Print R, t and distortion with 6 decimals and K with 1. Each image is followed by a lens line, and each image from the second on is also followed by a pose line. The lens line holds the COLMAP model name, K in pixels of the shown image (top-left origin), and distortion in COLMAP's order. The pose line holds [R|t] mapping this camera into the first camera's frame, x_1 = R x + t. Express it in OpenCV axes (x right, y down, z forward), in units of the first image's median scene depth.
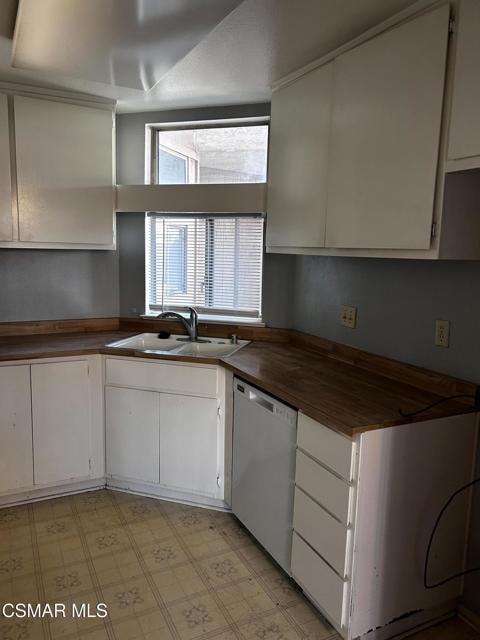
lens RADIAL K [[480.0, 0, 241.0], [0, 480.0, 318.8], [0, 0, 1]] dist [0.025786, -0.042329]
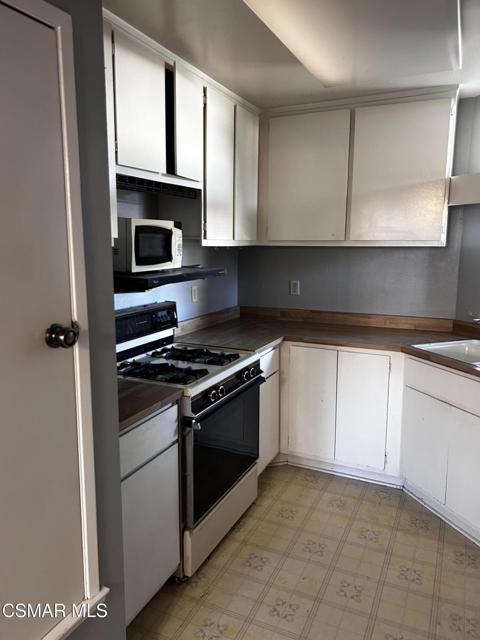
lens RADIAL K [[480.0, 0, 238.4], [0, 480.0, 318.9], [0, 0, 1]] dist [0.025786, -0.042329]
pose [[0.600172, 0.103846, -0.793101, 0.286462], [-0.100561, 0.993465, 0.053983, -0.014809], [0.793524, 0.047356, 0.606693, 0.134245]]
